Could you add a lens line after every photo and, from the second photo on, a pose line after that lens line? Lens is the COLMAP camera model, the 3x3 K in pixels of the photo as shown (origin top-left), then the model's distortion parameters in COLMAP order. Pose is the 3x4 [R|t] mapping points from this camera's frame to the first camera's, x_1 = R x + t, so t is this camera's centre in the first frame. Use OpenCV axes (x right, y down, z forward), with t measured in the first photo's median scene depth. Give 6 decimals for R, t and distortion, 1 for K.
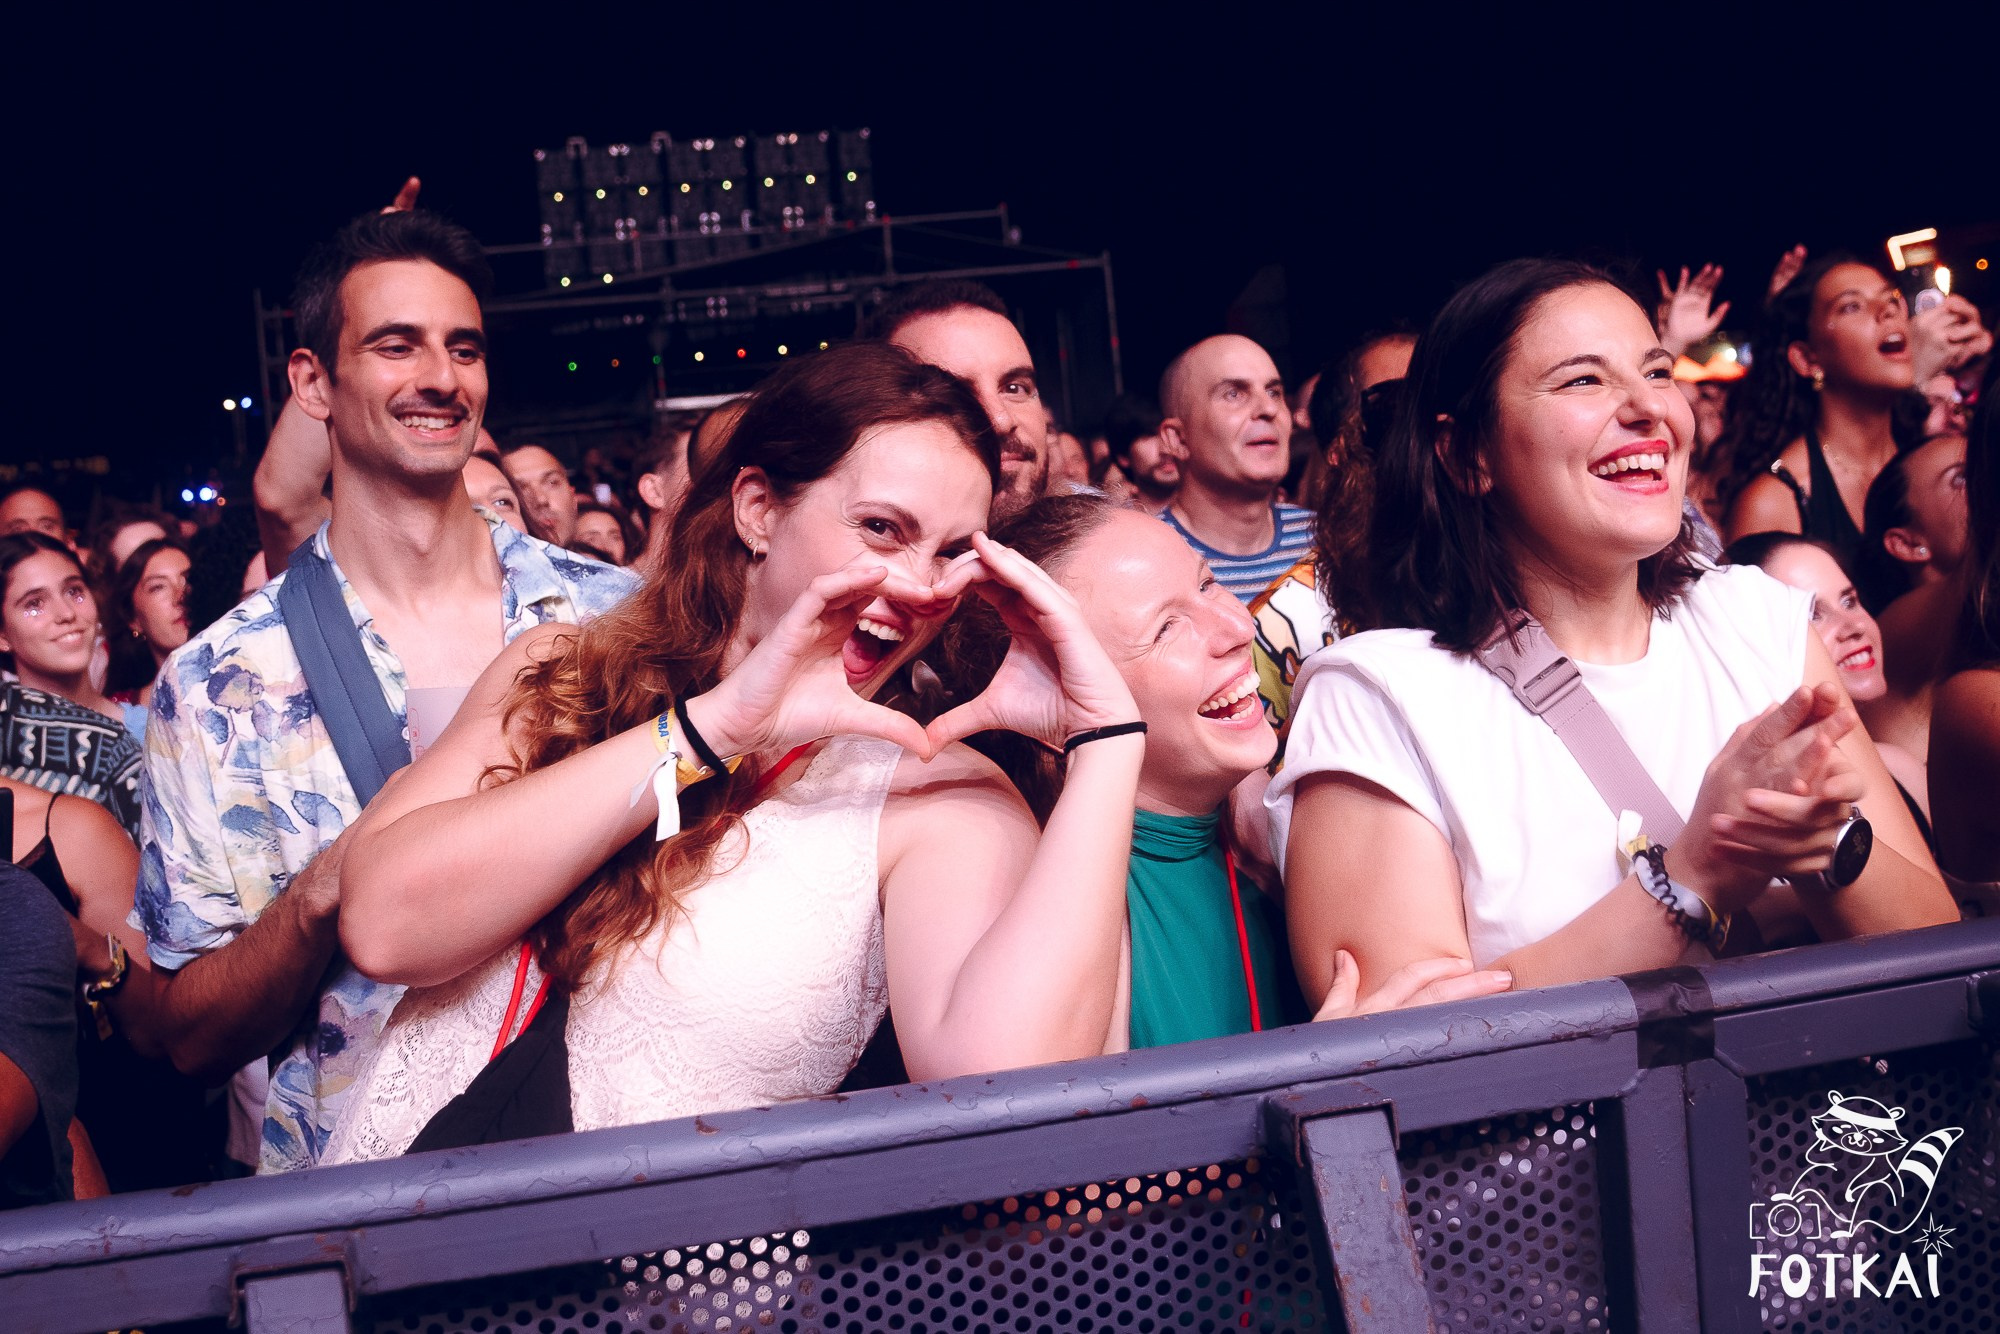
lens RADIAL K [[1720.7, 0, 1000.0], [0, 1720.7, 667.0], [0, 0, 1]] dist [-0.121183, 0.068217]
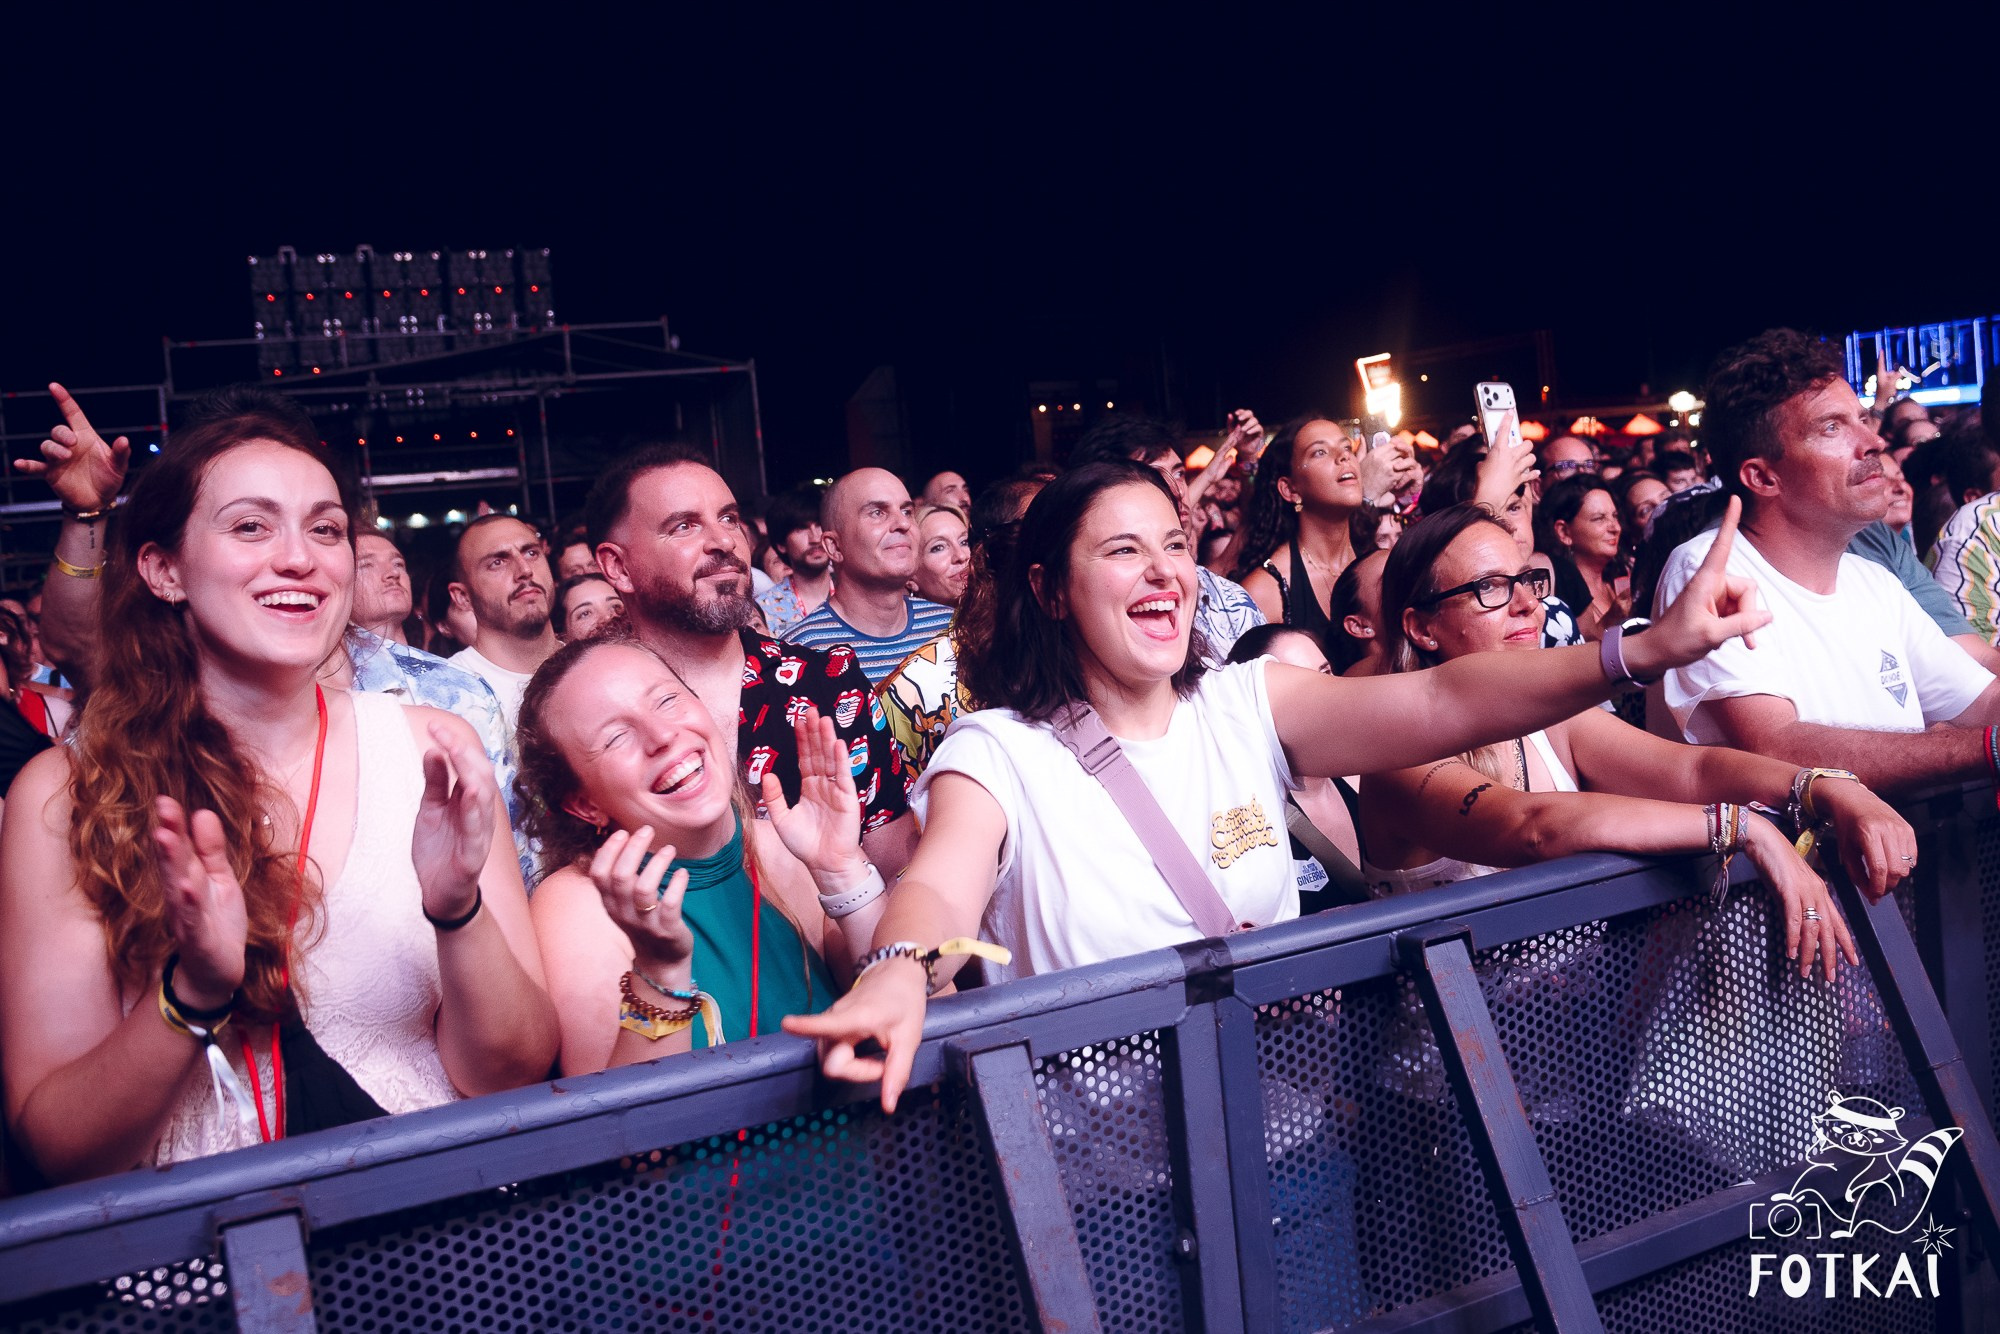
lens RADIAL K [[1695.2, 0, 1000.0], [0, 1695.2, 667.0], [0, 0, 1]] dist [-0.152877, 0.089456]
pose [[0.964993, -0.020074, 0.261507, -0.099816], [0.014217, 0.999604, 0.024271, -0.061293], [-0.261891, -0.019704, 0.964896, -0.237960]]
